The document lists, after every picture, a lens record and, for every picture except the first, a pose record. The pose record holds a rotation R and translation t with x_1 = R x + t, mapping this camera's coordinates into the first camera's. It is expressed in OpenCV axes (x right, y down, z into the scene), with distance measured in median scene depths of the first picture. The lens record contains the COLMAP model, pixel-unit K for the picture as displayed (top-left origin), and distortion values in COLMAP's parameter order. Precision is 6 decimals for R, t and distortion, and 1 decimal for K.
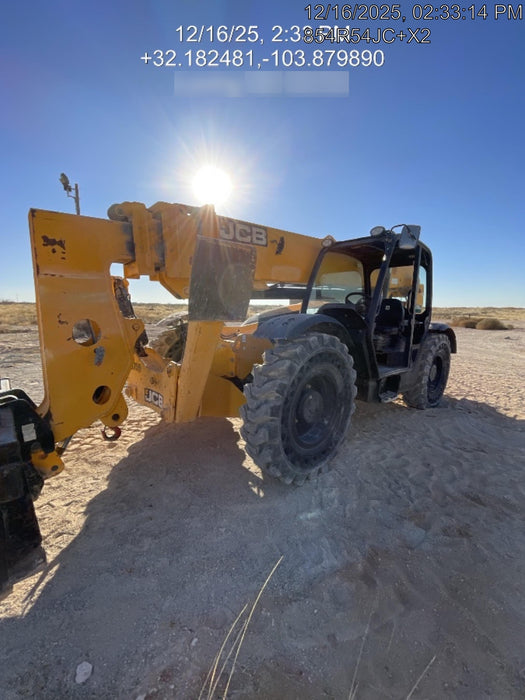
lens RADIAL K [[286.0, 0, 264.1], [0, 286.0, 350.9], [0, 0, 1]] dist [-0.001493, -0.000615]
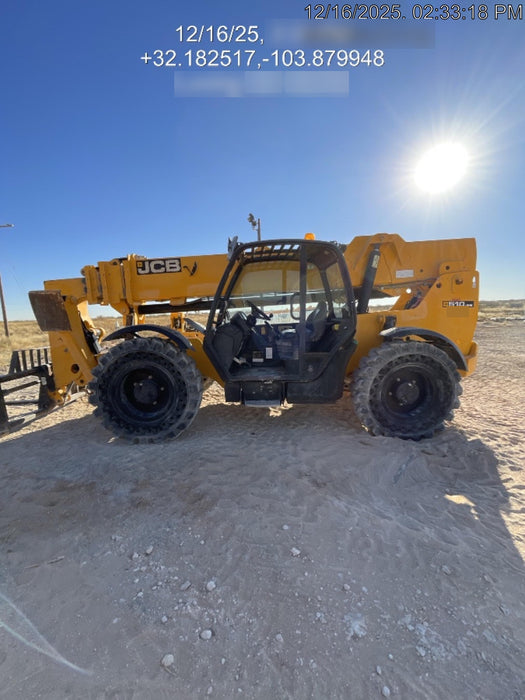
lens RADIAL K [[286.0, 0, 268.4], [0, 286.0, 348.2], [0, 0, 1]] dist [-0.001493, -0.000615]
pose [[0.767439, 0.041147, -0.639800, 1.250388], [-0.050072, 0.998737, 0.004170, -0.039884], [0.639164, 0.028836, 0.768530, 0.266679]]
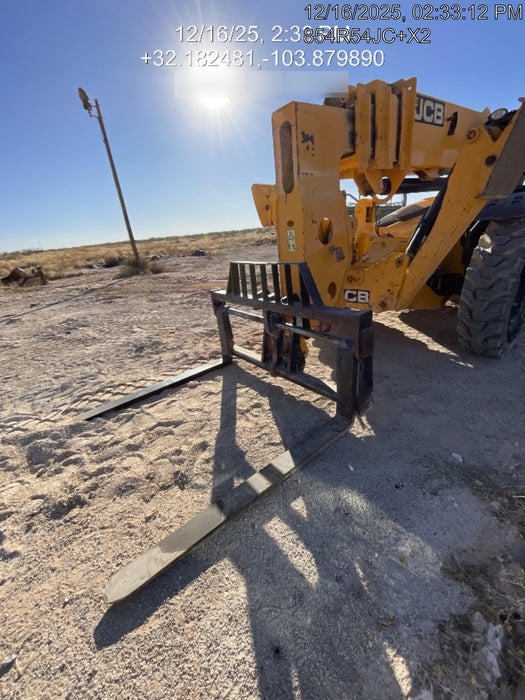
lens RADIAL K [[286.0, 0, 263.3], [0, 286.0, 351.6], [0, 0, 1]] dist [-0.001493, -0.000615]
pose [[0.992164, -0.070717, -0.103005, -0.534741], [0.094271, 0.964752, 0.245697, 0.059550], [0.081999, -0.253482, 0.963858, -0.129966]]
